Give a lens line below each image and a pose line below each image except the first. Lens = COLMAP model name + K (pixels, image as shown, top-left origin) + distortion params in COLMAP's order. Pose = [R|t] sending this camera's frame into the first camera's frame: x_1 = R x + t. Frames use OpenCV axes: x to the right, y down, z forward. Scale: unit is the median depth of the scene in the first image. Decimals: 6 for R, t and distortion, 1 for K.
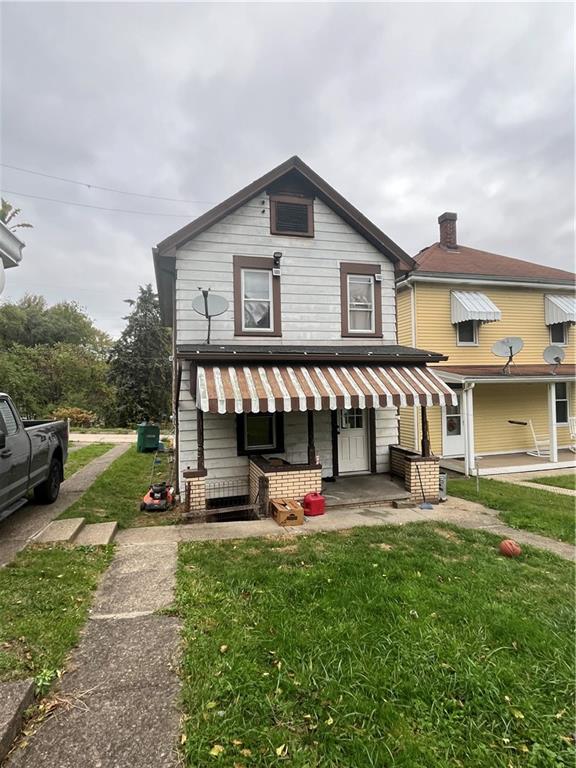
lens RADIAL K [[422.0, 0, 288.0], [0, 422.0, 384.0], [0, 0, 1]] dist [-0.000821, -0.000043]
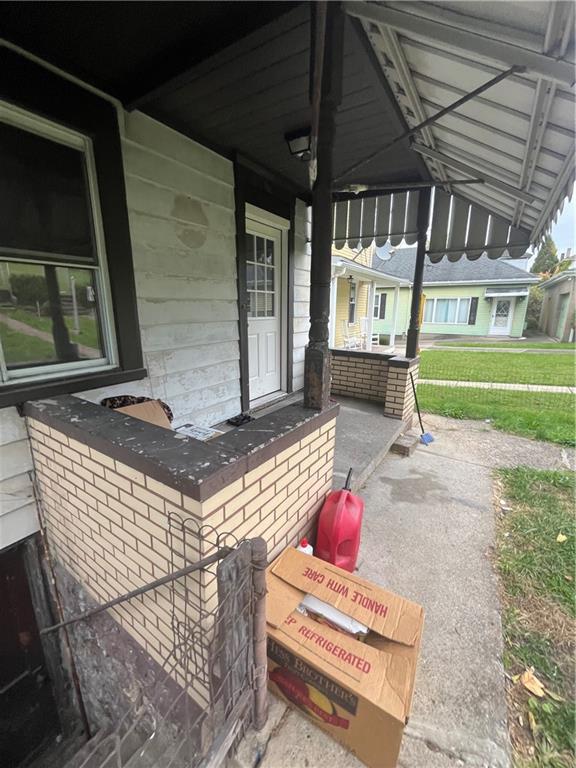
lens RADIAL K [[311.9, 0, 283.3], [0, 311.9, 380.9], [0, 0, 1]] dist [-0.003588, 0.000172]
pose [[0.756553, -0.124339, 0.642003, -0.092326], [-0.022142, 0.976323, 0.215182, 0.108900], [-0.653558, -0.177012, 0.735887, 0.750982]]
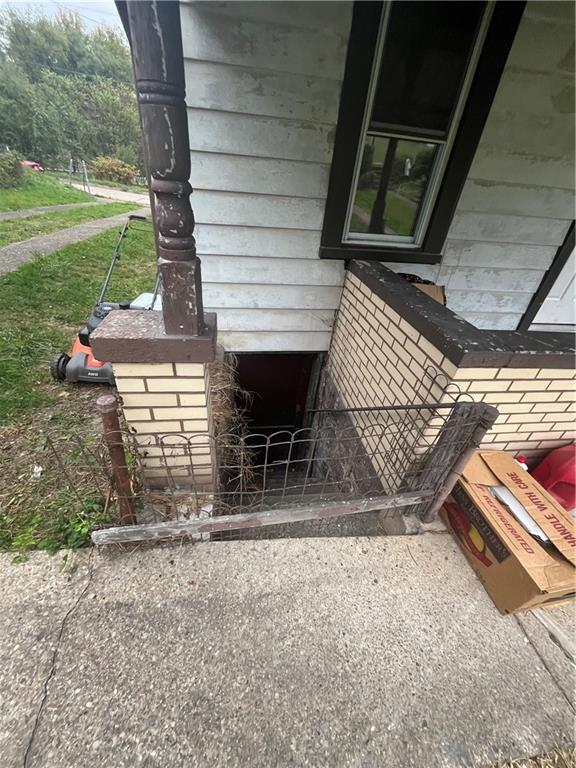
lens RADIAL K [[311.9, 0, 283.3], [0, 311.9, 380.9], [0, 0, 1]] dist [-0.003588, 0.000172]
pose [[0.986533, 0.158759, -0.039354, -0.122338], [-0.109680, 0.820594, 0.560889, 0.109592], [0.121340, -0.549019, 0.826955, 0.711181]]
